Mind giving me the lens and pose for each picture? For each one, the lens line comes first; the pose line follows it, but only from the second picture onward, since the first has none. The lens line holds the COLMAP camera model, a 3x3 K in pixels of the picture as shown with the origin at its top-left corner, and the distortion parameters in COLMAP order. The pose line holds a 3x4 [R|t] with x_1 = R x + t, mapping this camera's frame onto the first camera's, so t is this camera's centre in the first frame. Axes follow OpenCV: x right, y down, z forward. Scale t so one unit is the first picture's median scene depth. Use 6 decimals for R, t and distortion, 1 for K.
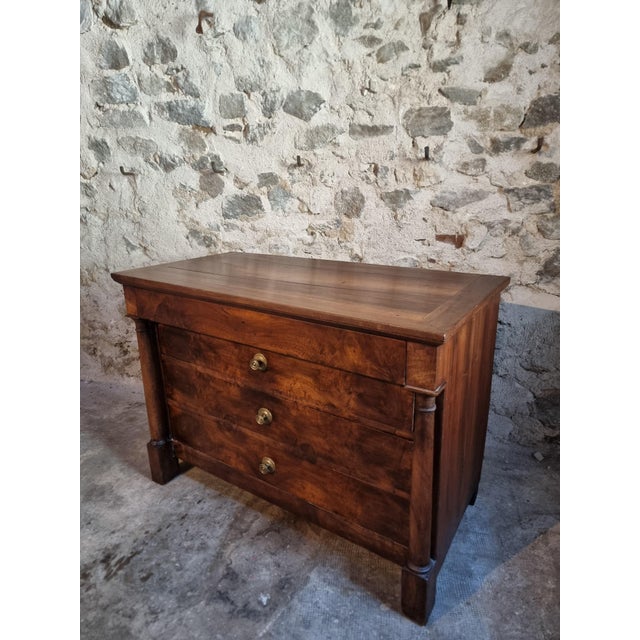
lens RADIAL K [[447.9, 0, 316.9], [0, 447.9, 321.7], [0, 0, 1]] dist [0.069656, -0.069387]
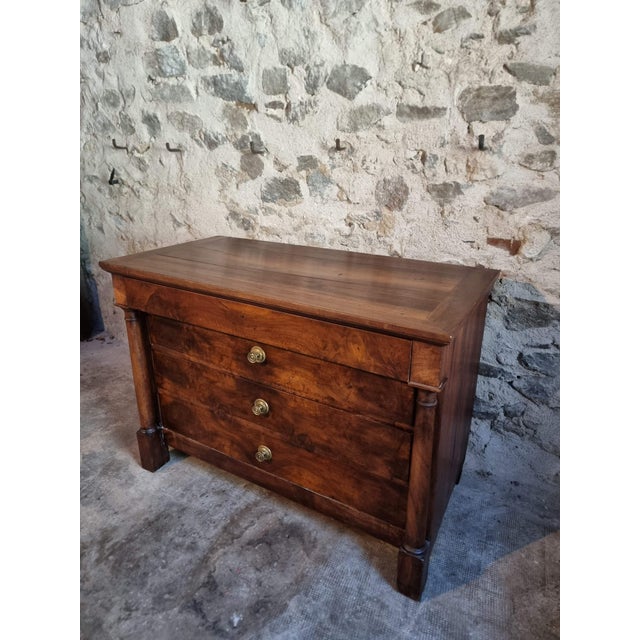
lens RADIAL K [[447.9, 0, 316.1], [0, 447.9, 313.4], [0, 0, 1]] dist [0.069656, -0.069387]
pose [[0.978580, 0.097857, -0.181123, 0.115976], [-0.087461, 0.994075, 0.064542, -0.076829], [0.186366, -0.047318, 0.981340, 0.090675]]
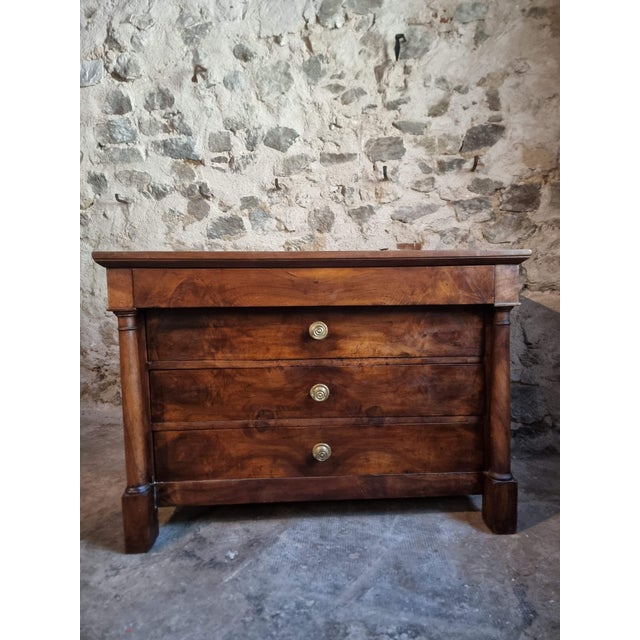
lens RADIAL K [[447.9, 0, 324.3], [0, 447.9, 323.5], [0, 0, 1]] dist [0.069656, -0.069387]
pose [[0.998488, 0.004291, 0.054809, 0.020044], [0.007400, 0.977387, -0.211330, 0.241773], [-0.054476, 0.211416, 0.975877, -0.052287]]
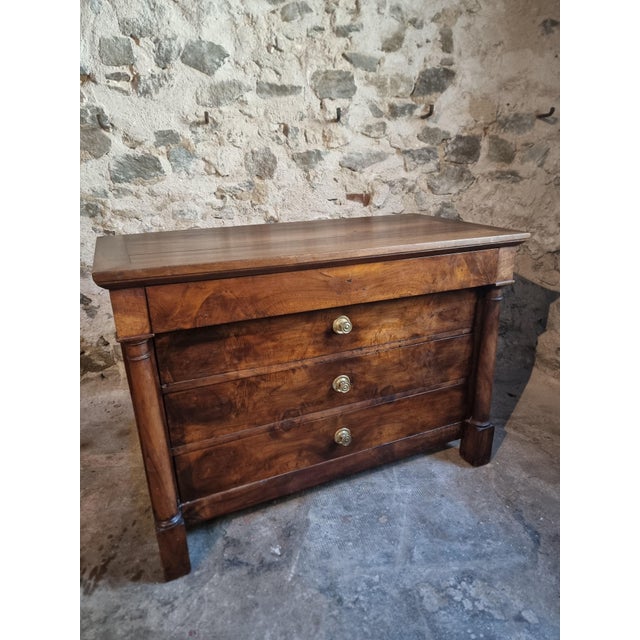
lens RADIAL K [[447.9, 0, 321.1], [0, 447.9, 326.2], [0, 0, 1]] dist [0.069656, -0.069387]
pose [[0.909042, -0.131357, 0.395459, -0.261113], [0.119943, 0.991334, 0.053573, 0.056603], [-0.399070, -0.001267, 0.916920, 0.032393]]
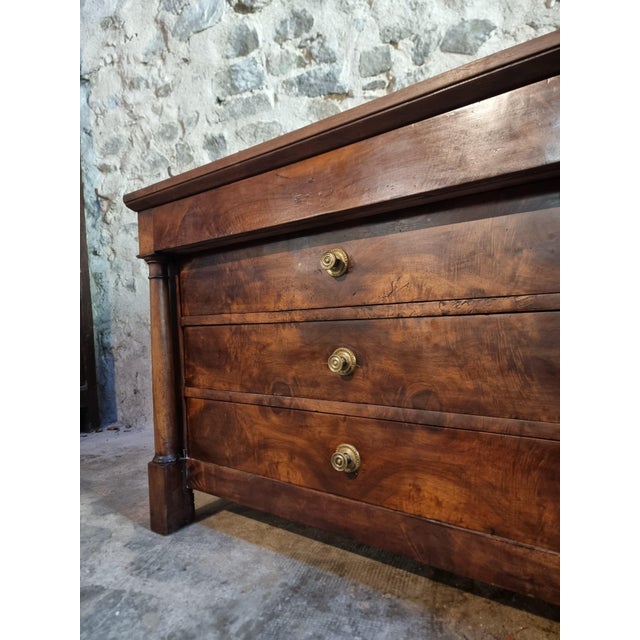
lens RADIAL K [[447.9, 0, 312.6], [0, 447.9, 324.0], [0, 0, 1]] dist [0.069656, -0.069387]
pose [[0.993085, -0.024074, -0.114899, -0.231449], [-0.010941, 0.955506, -0.294768, 0.279190], [0.116883, 0.293987, 0.948636, 0.327954]]
